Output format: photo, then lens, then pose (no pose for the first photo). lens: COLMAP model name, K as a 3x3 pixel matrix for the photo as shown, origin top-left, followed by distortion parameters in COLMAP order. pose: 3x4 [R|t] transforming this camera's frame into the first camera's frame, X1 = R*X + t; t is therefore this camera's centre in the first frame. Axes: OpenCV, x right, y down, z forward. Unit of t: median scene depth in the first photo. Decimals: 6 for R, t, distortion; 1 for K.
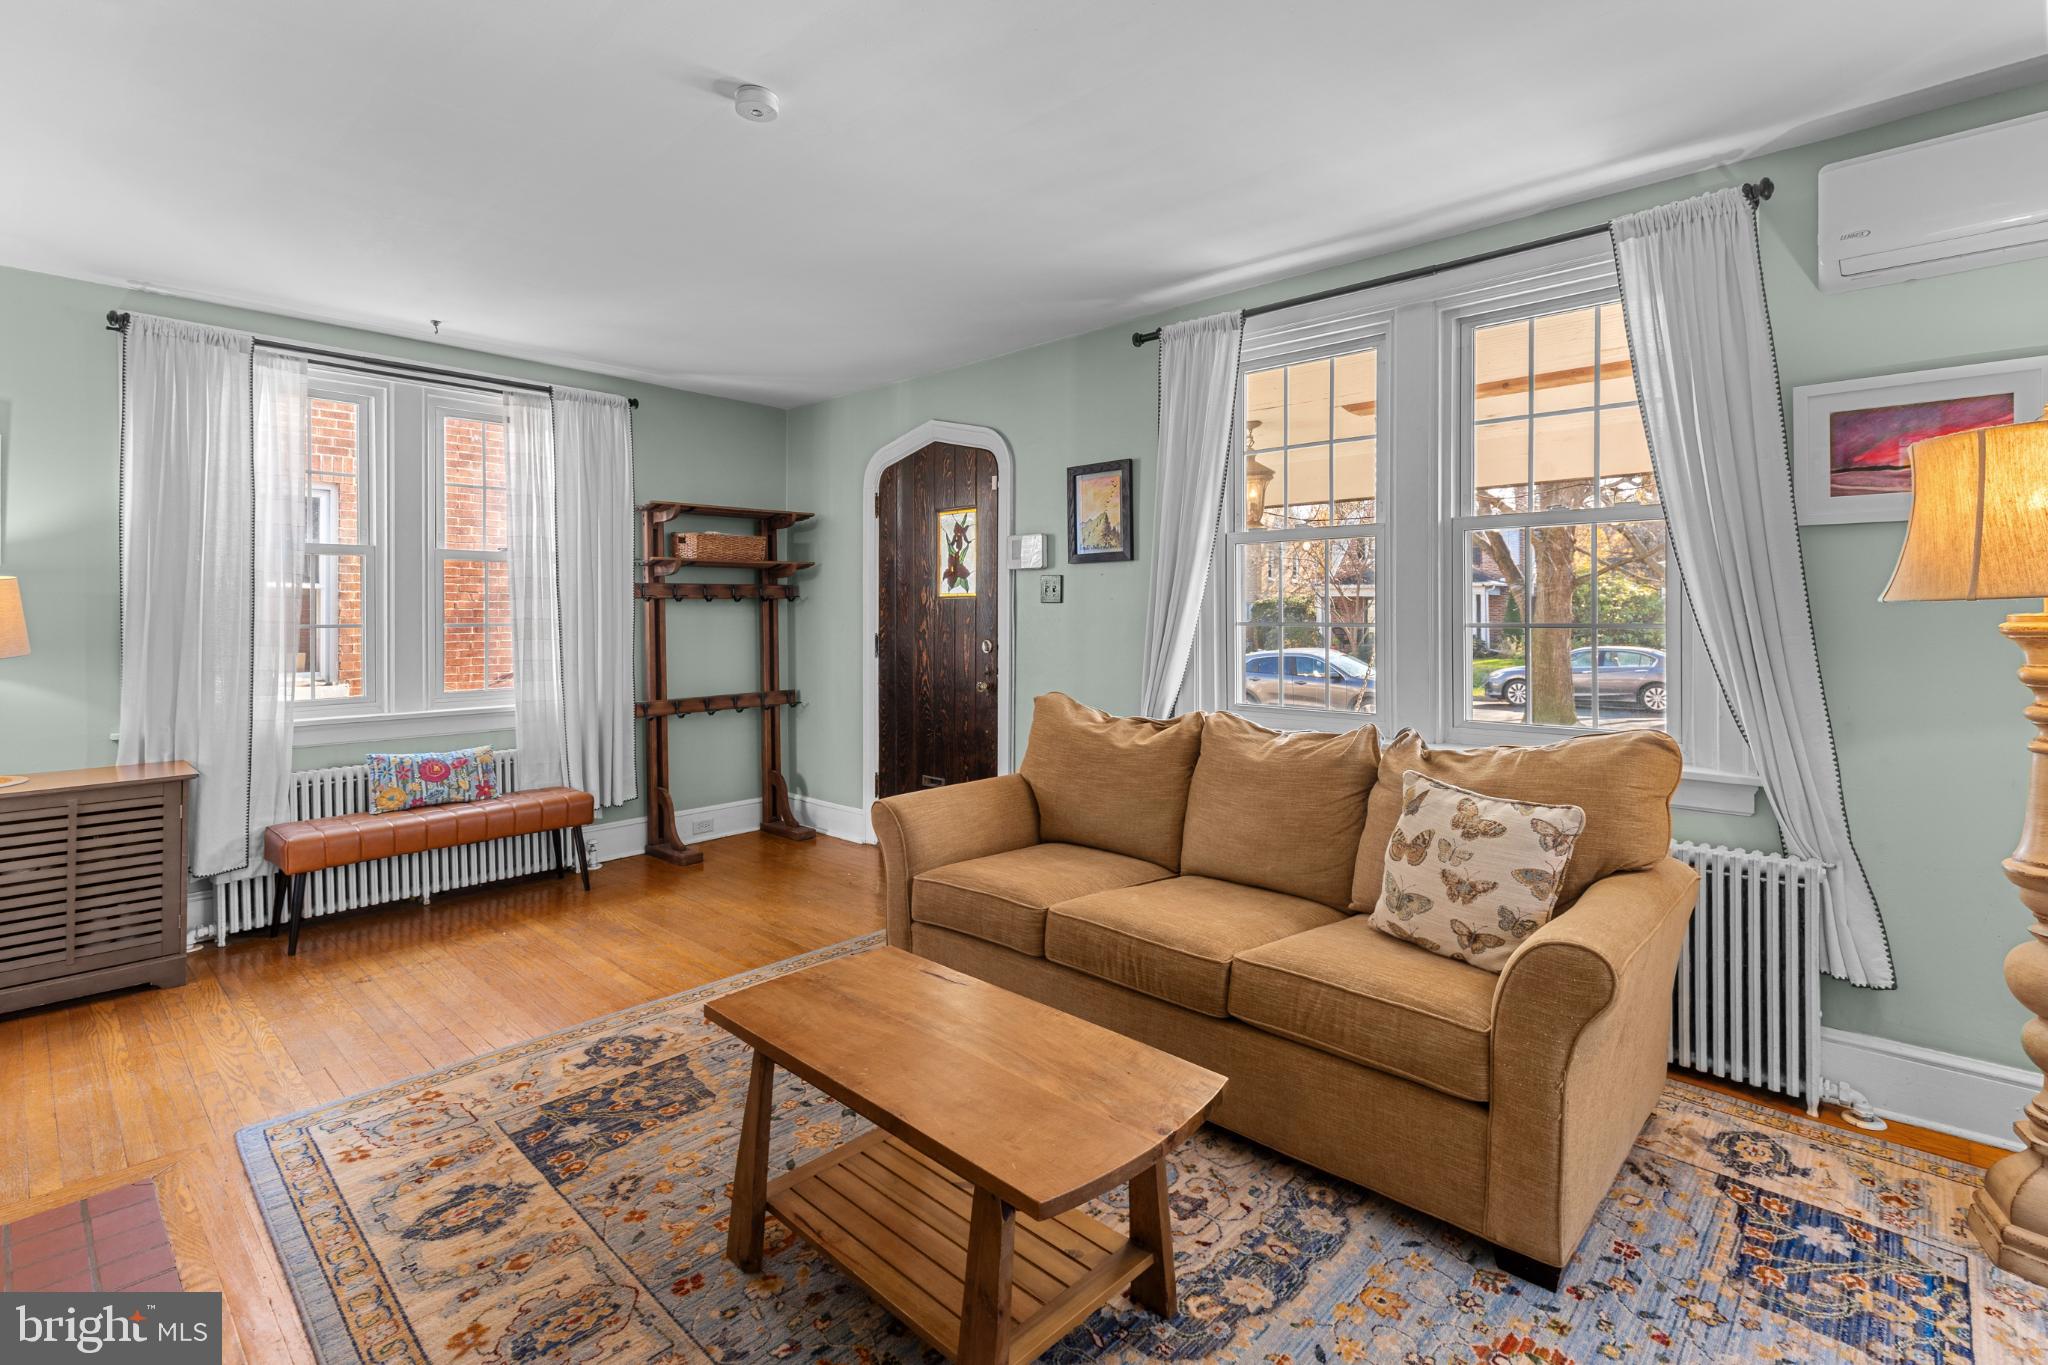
lens RADIAL K [[916.6, 0, 1083.5], [0, 916.6, 607.1], [0, 0, 1]] dist [0.006360, -0.002584]
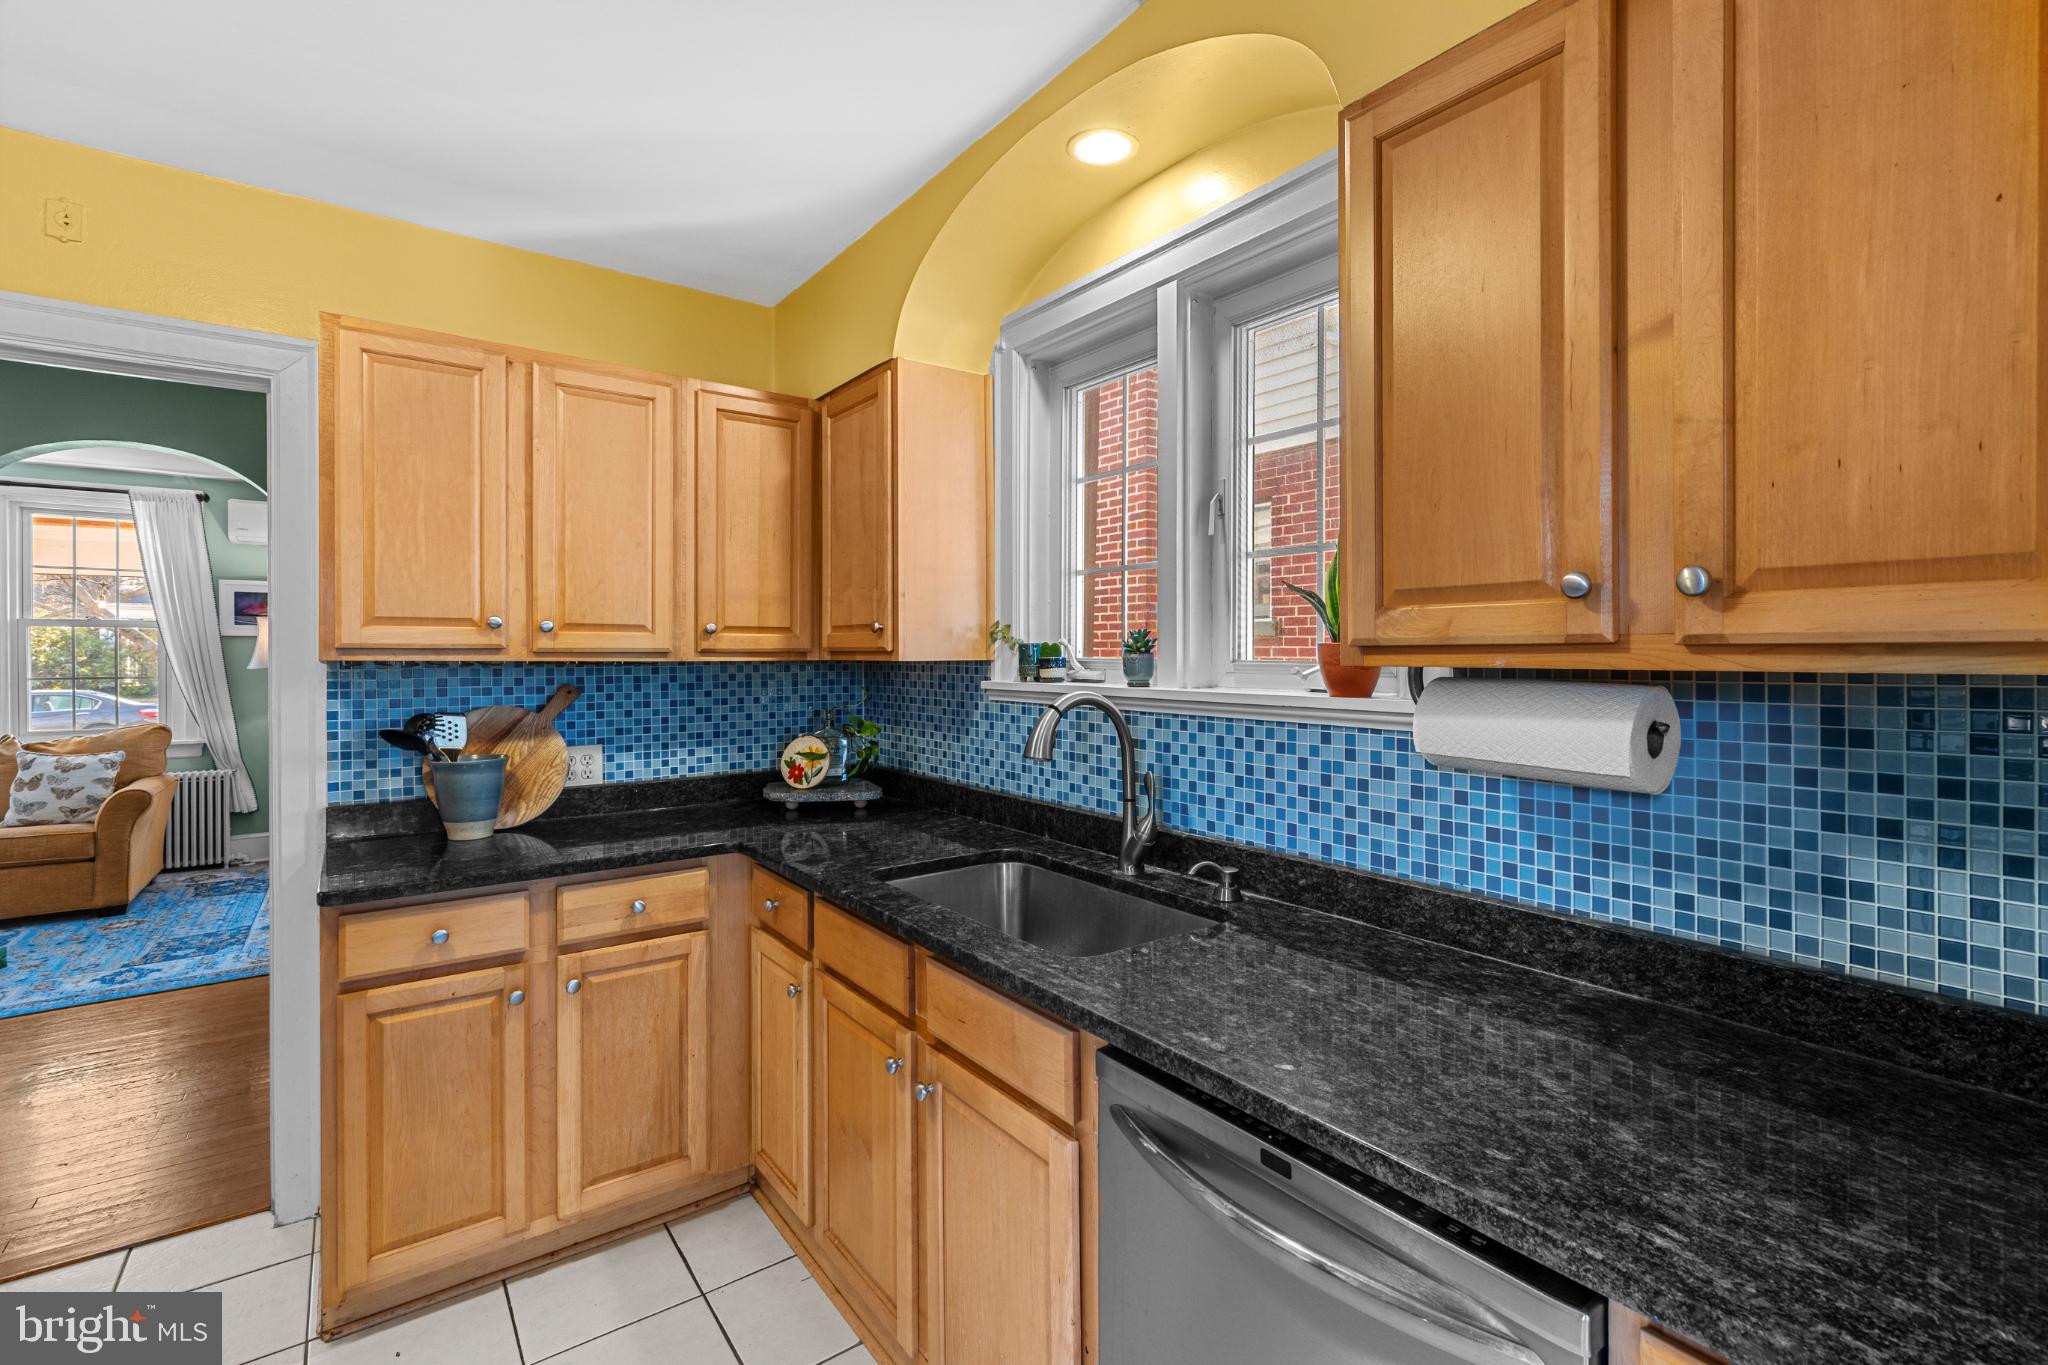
lens RADIAL K [[916.6, 0, 1034.5], [0, 916.6, 659.5], [0, 0, 1]] dist [0.006360, -0.002584]
pose [[0.203210, -0.007860, 0.979104, -1.290090], [-0.008879, 0.999912, 0.009870, -0.072692], [-0.979095, -0.010699, 0.203122, -1.767939]]
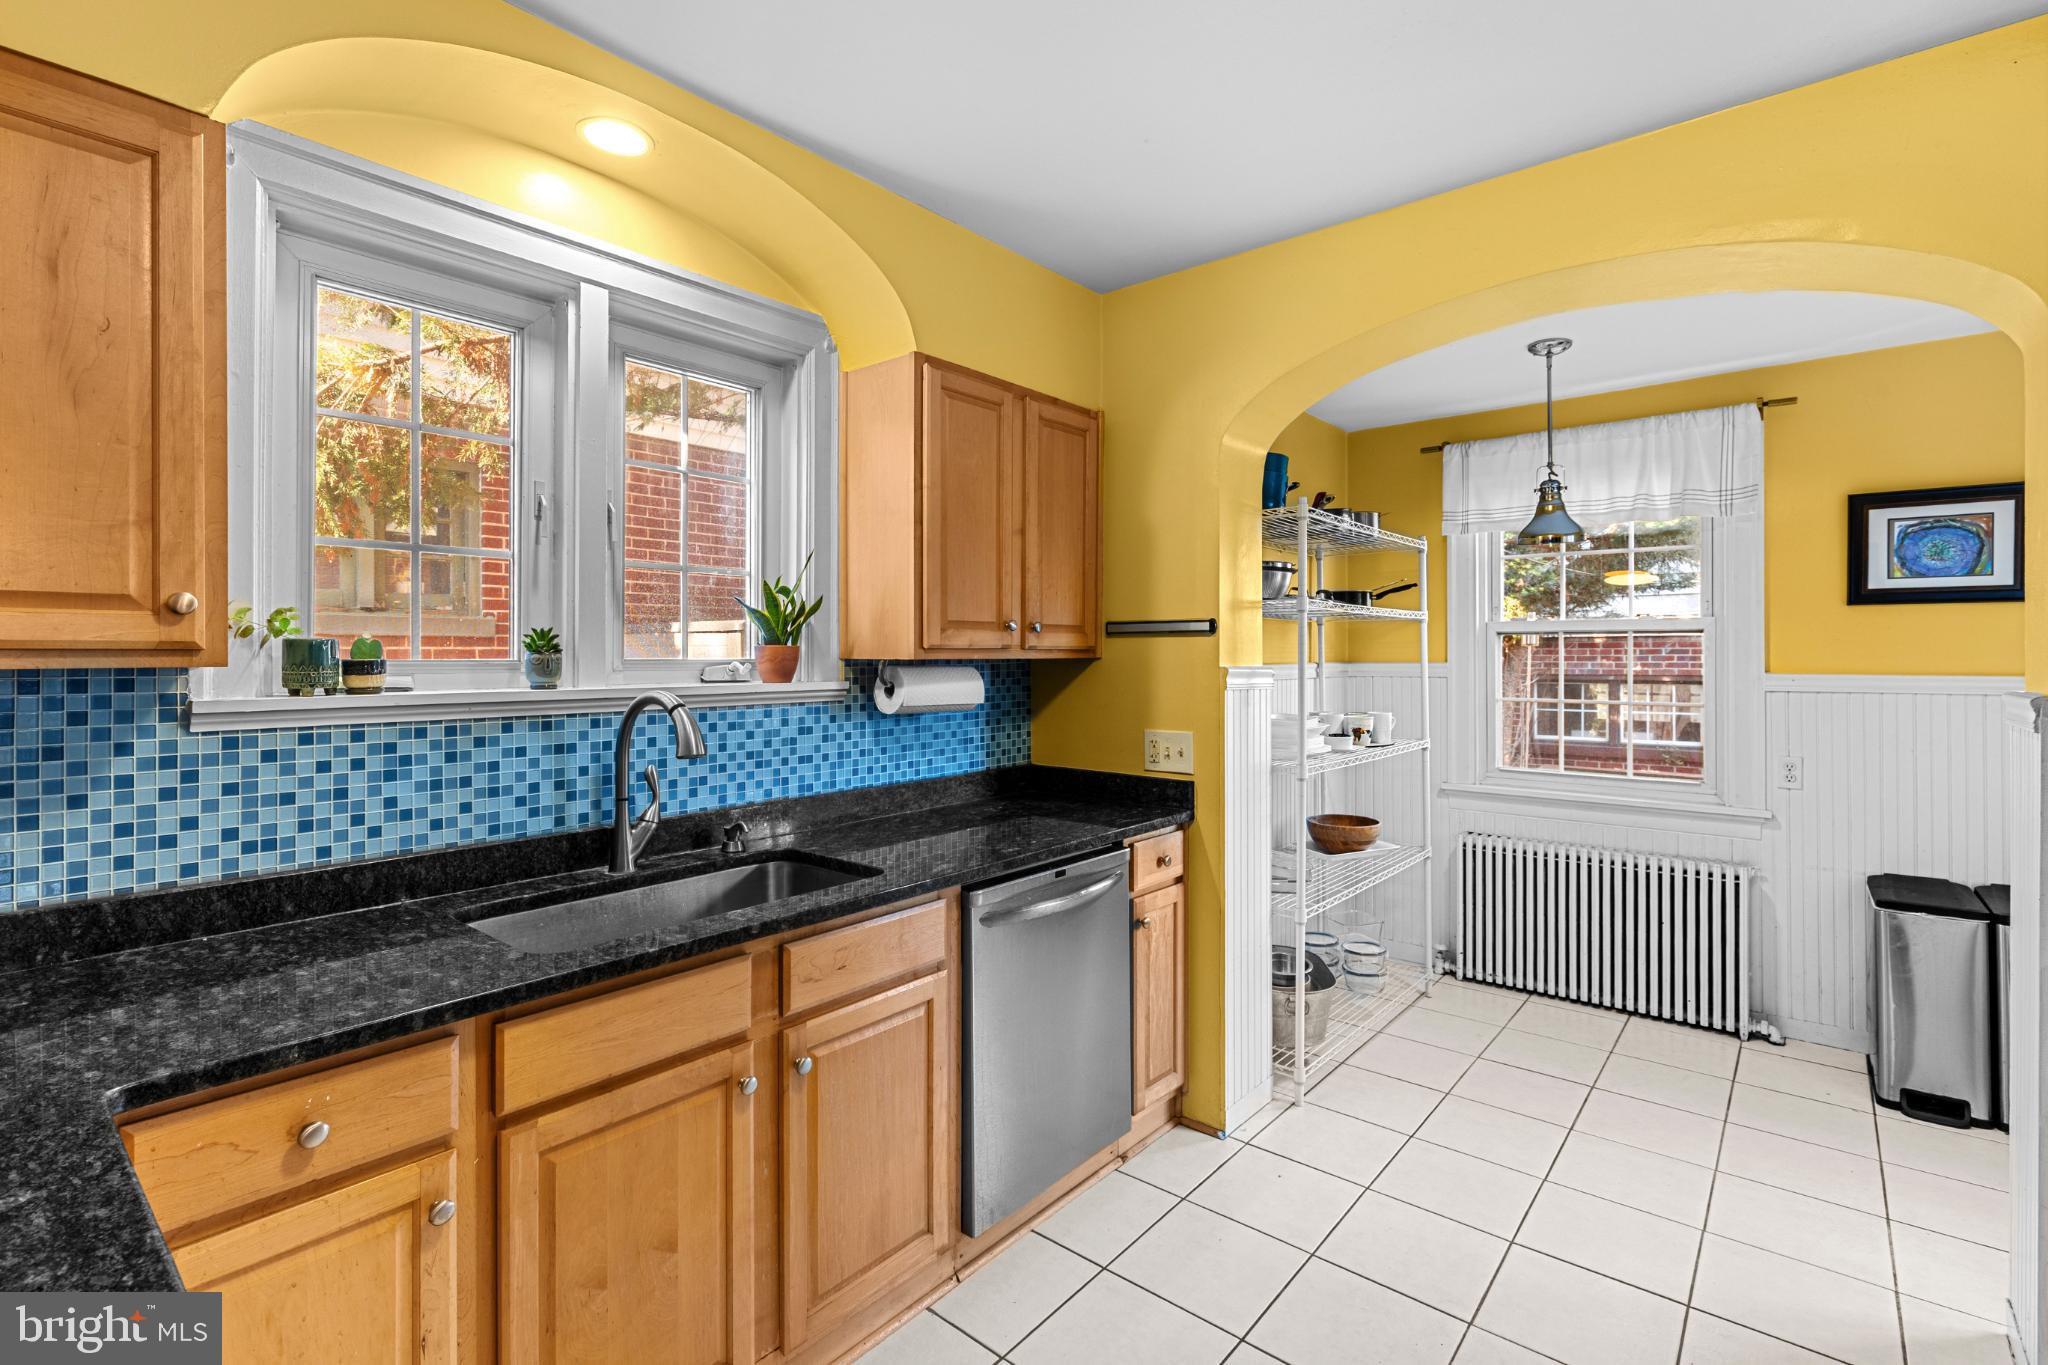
lens RADIAL K [[916.6, 0, 1080.8], [0, 916.6, 640.6], [0, 0, 1]] dist [0.006360, -0.002584]
pose [[-0.998331, -0.004517, -0.057567, -0.756325], [-0.003442, 0.999818, -0.018766, -0.067775], [0.057642, -0.018537, -0.998165, -0.675649]]
